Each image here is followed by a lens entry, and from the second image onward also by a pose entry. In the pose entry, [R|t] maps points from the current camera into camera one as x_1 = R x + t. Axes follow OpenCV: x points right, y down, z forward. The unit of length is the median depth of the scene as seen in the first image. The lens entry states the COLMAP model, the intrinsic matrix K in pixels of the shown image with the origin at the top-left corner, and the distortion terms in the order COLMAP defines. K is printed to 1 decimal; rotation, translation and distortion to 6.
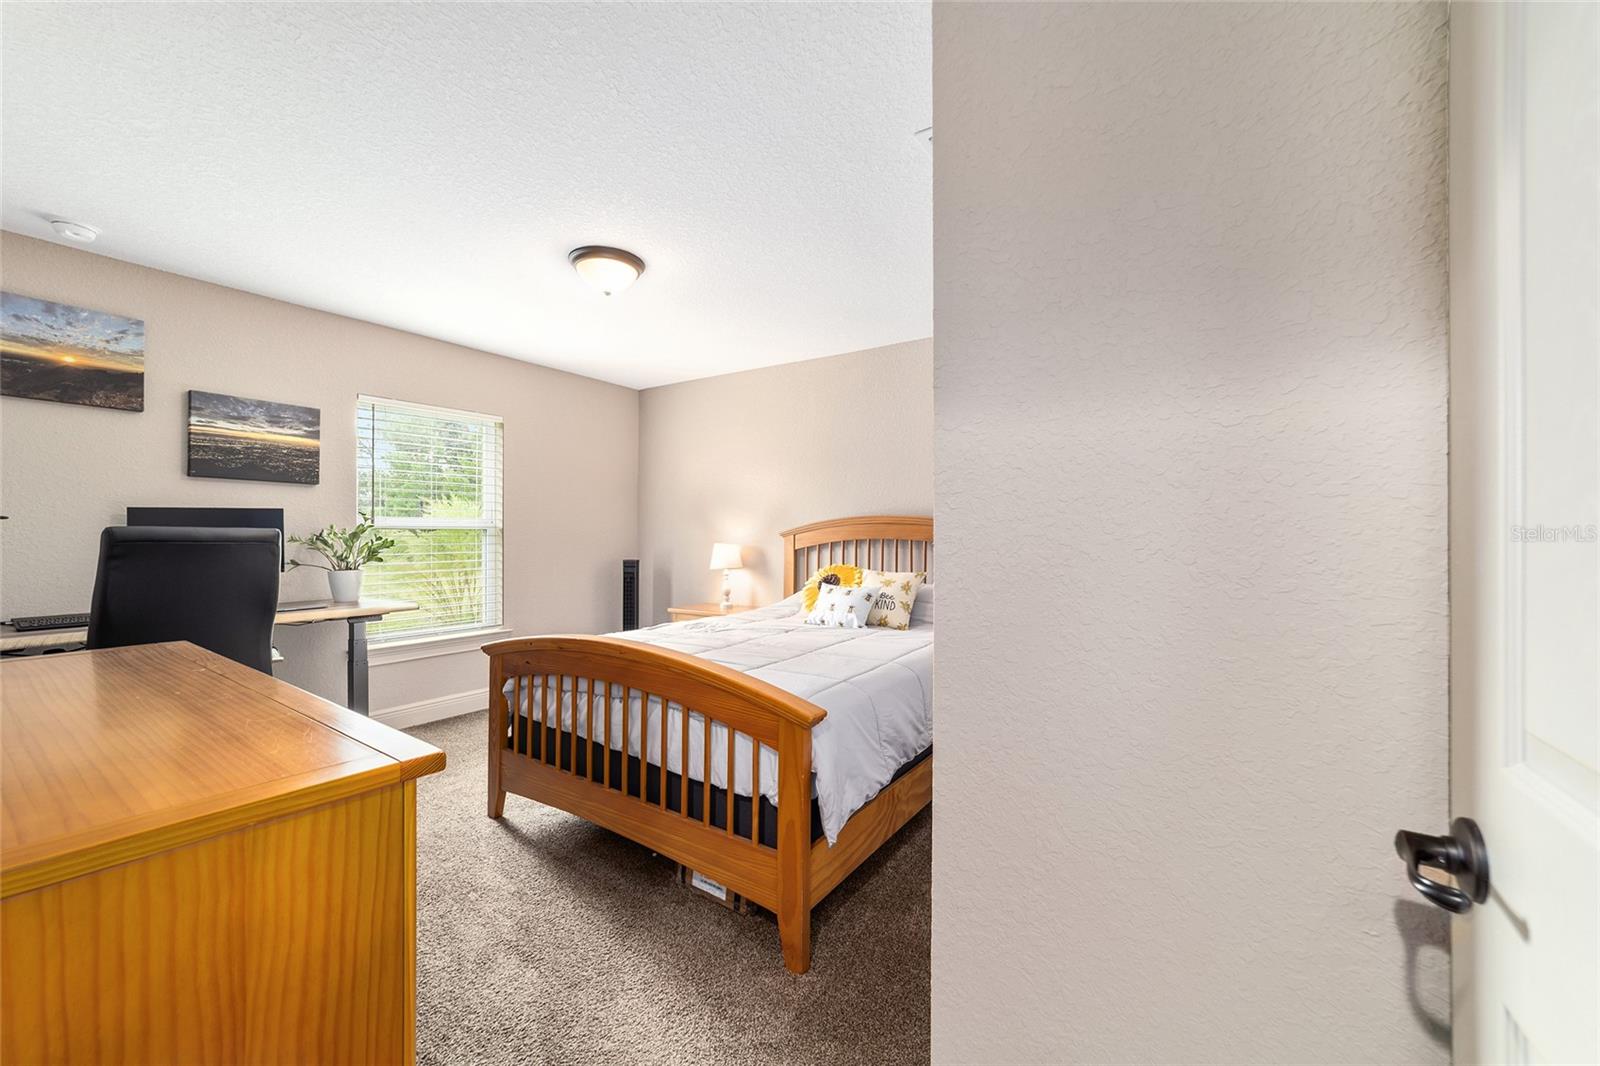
lens RADIAL K [[614.7, 0, 804.3], [0, 614.7, 535.3], [0, 0, 1]] dist [-0.015079, 0.007445]
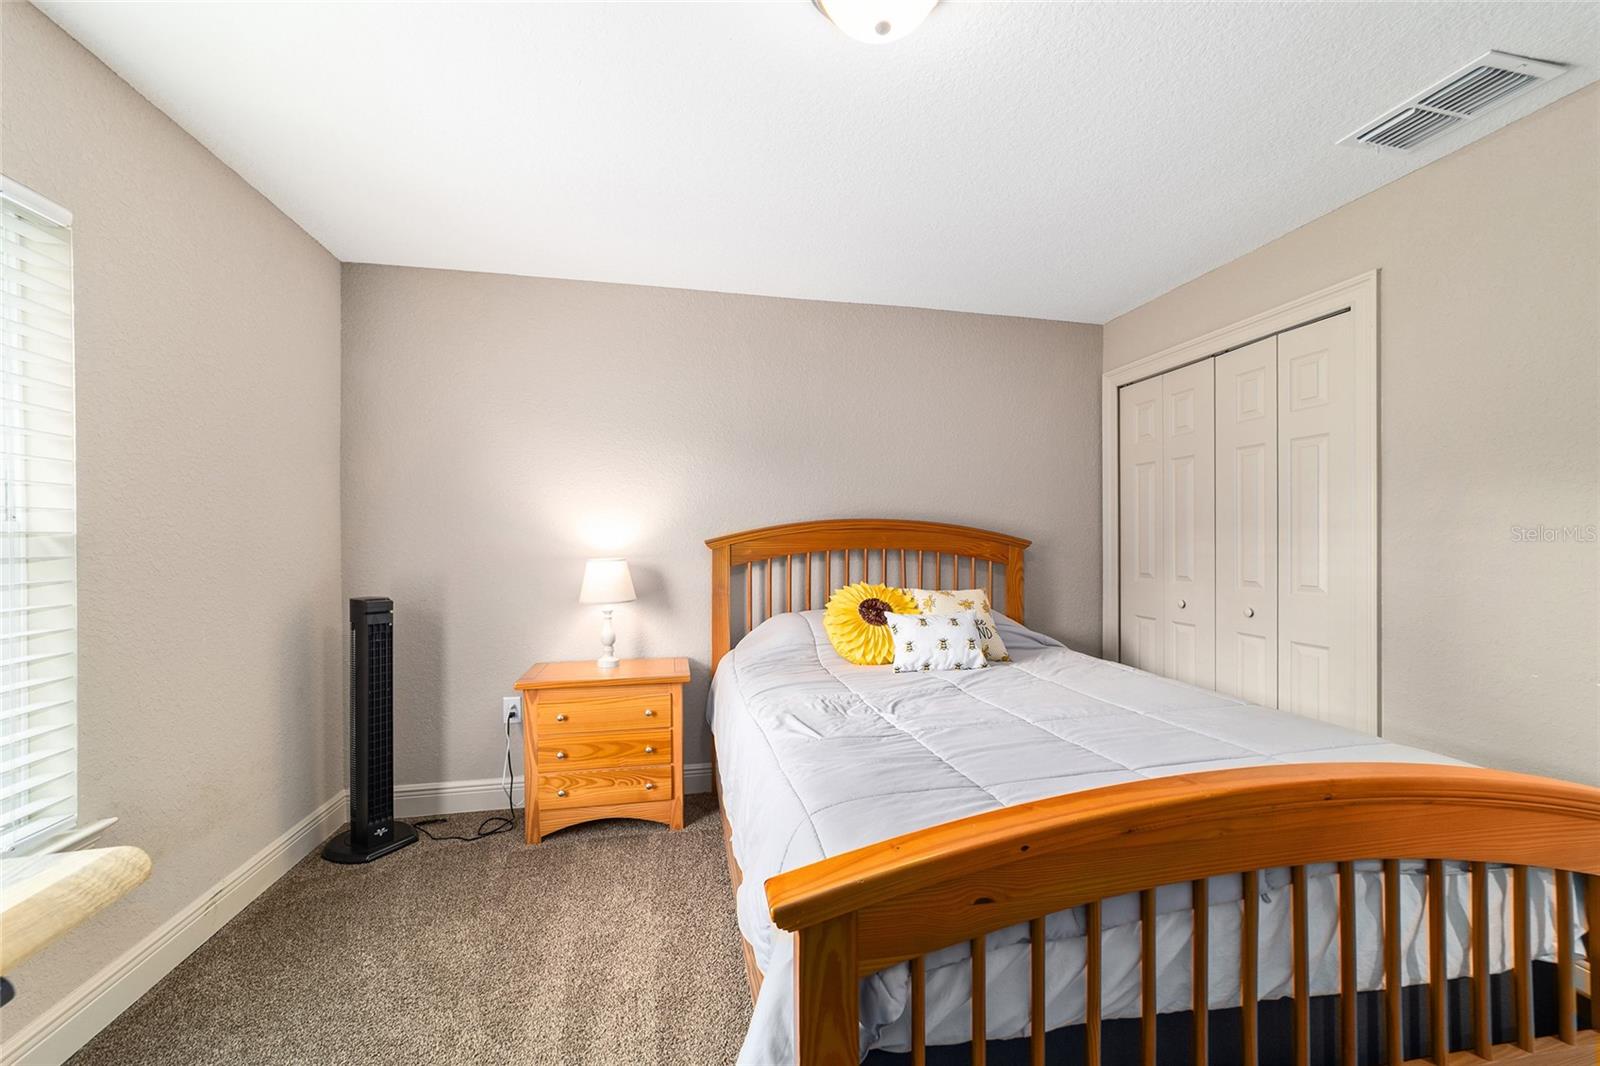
lens RADIAL K [[614.7, 0, 803.9], [0, 614.7, 531.7], [0, 0, 1]] dist [-0.015079, 0.007445]
pose [[0.698747, -0.002779, 0.715363, -0.673809], [0.007681, 0.999964, -0.003619, -0.018199], [-0.715327, 0.008024, 0.698744, 0.685678]]
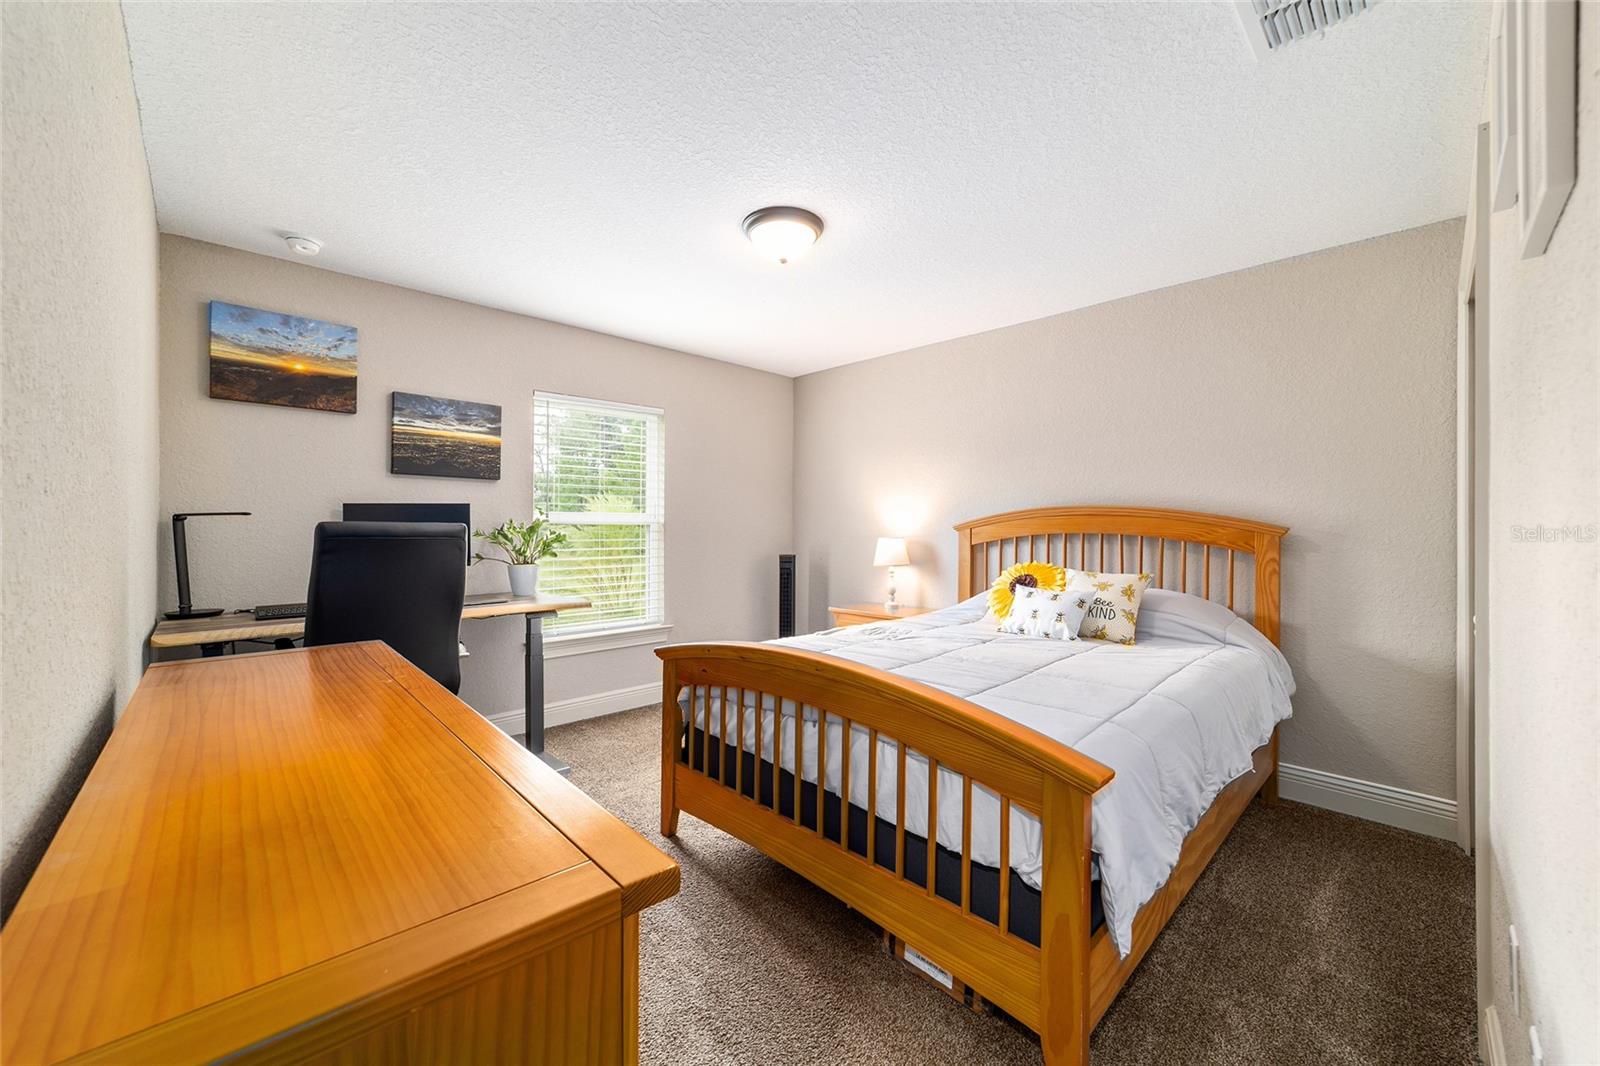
lens RADIAL K [[614.7, 0, 805.4], [0, 614.7, 524.6], [0, 0, 1]] dist [-0.015079, 0.007445]
pose [[0.978645, -0.002800, -0.205541, -0.101038], [0.001461, 0.999977, -0.006665, -0.000949], [0.205555, 0.006222, 0.978626, 0.122007]]
